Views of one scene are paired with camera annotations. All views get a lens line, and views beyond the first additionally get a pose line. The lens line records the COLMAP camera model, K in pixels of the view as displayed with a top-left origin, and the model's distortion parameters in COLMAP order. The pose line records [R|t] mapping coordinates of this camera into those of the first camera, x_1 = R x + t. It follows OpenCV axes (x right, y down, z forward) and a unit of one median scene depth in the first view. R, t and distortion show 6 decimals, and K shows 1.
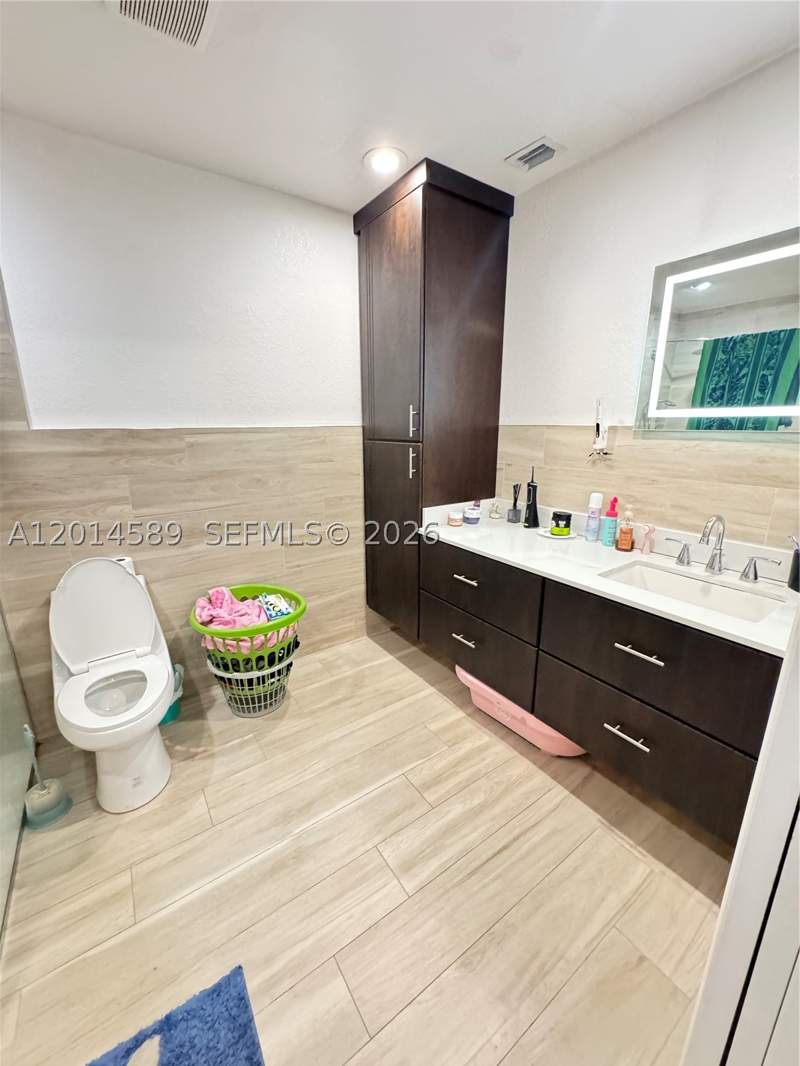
lens RADIAL K [[424.6, 0, 400.0], [0, 424.6, 533.0], [0, 0, 1]] dist [-0.000580, -0.000146]
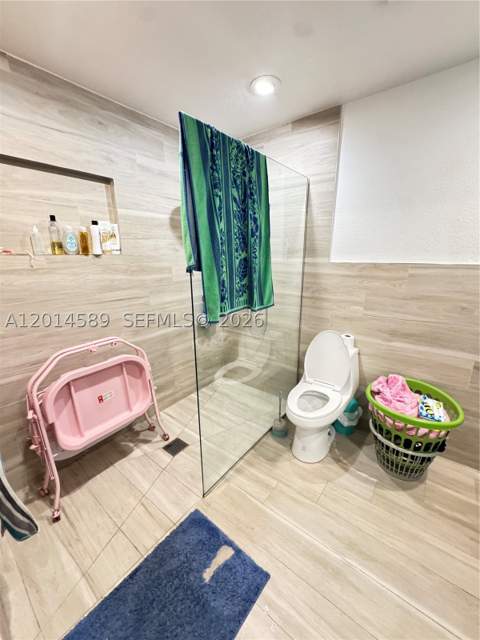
lens RADIAL K [[254.9, 0, 240.0], [0, 254.9, 320.0], [0, 0, 1]] dist [-0.000580, -0.000146]
pose [[0.303953, 0.245949, -0.920392, 0.167292], [-0.235055, 0.955595, 0.177731, -0.083164], [0.923234, 0.162321, 0.348268, 0.196972]]
